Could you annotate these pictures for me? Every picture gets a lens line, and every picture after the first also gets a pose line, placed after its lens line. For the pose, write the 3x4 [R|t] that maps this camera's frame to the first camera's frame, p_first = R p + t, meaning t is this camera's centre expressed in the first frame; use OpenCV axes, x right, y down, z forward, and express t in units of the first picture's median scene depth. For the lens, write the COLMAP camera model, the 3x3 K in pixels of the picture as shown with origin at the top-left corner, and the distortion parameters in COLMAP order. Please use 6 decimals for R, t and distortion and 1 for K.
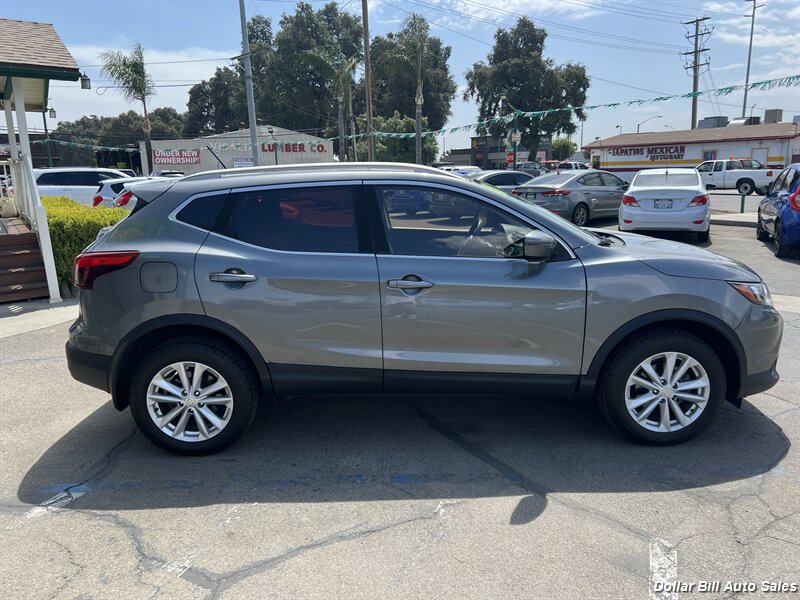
lens RADIAL K [[604.4, 0, 405.6], [0, 604.4, 293.0], [0, 0, 1]] dist [0.039779, -0.036873]
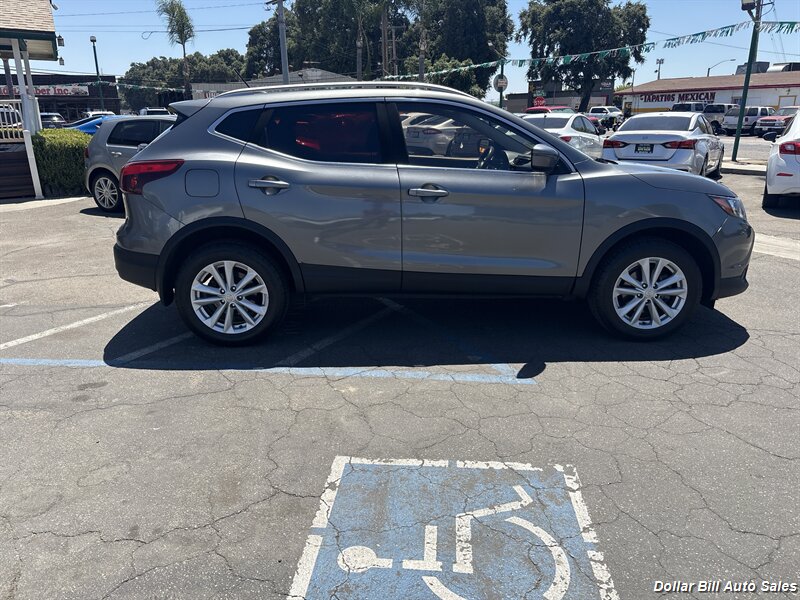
lens RADIAL K [[604.4, 0, 393.8], [0, 604.4, 301.6], [0, 0, 1]] dist [0.039779, -0.036873]
pose [[0.992501, 0.048355, -0.112262, 0.057272], [-0.037112, 0.994278, 0.100166, 0.010645], [0.116464, -0.095248, 0.988617, -0.047767]]
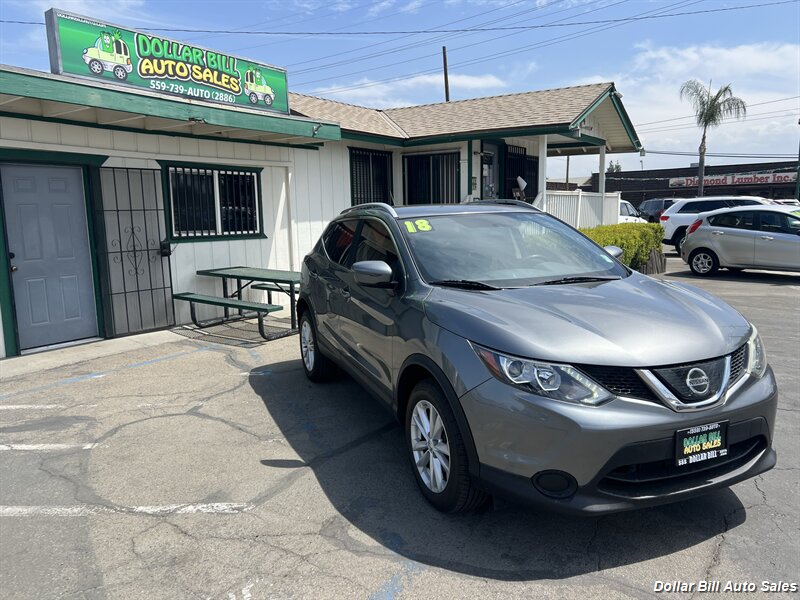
lens RADIAL K [[604.4, 0, 404.1], [0, 604.4, 301.7], [0, 0, 1]] dist [0.039779, -0.036873]
pose [[0.371154, 0.146069, -0.917011, 0.072372], [-0.169730, 0.981584, 0.087658, -0.007766], [0.912928, 0.123109, 0.389111, 0.033020]]
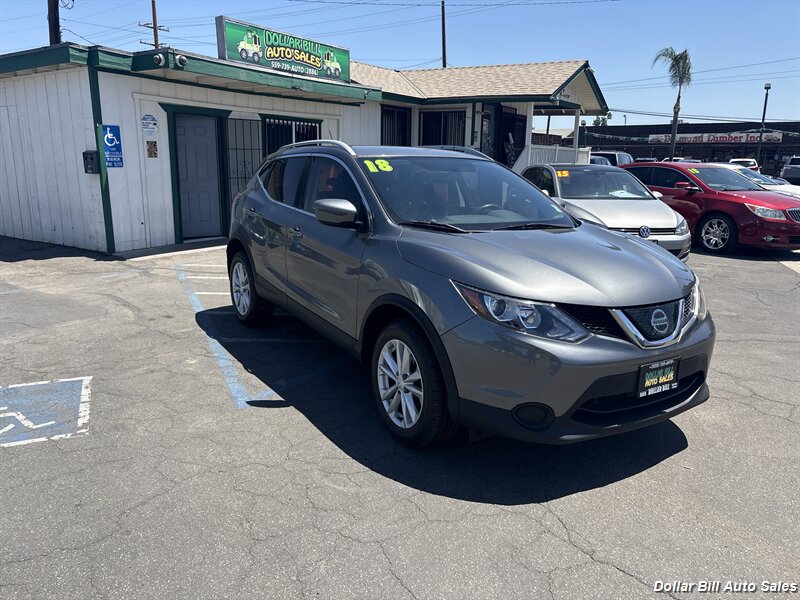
lens RADIAL K [[604.4, 0, 398.4], [0, 604.4, 300.2], [0, 0, 1]] dist [0.039779, -0.036873]
pose [[0.386538, 0.234639, -0.891927, 0.125543], [-0.204743, 0.964795, 0.165078, -0.001278], [0.899260, 0.118807, 0.420971, -0.002852]]
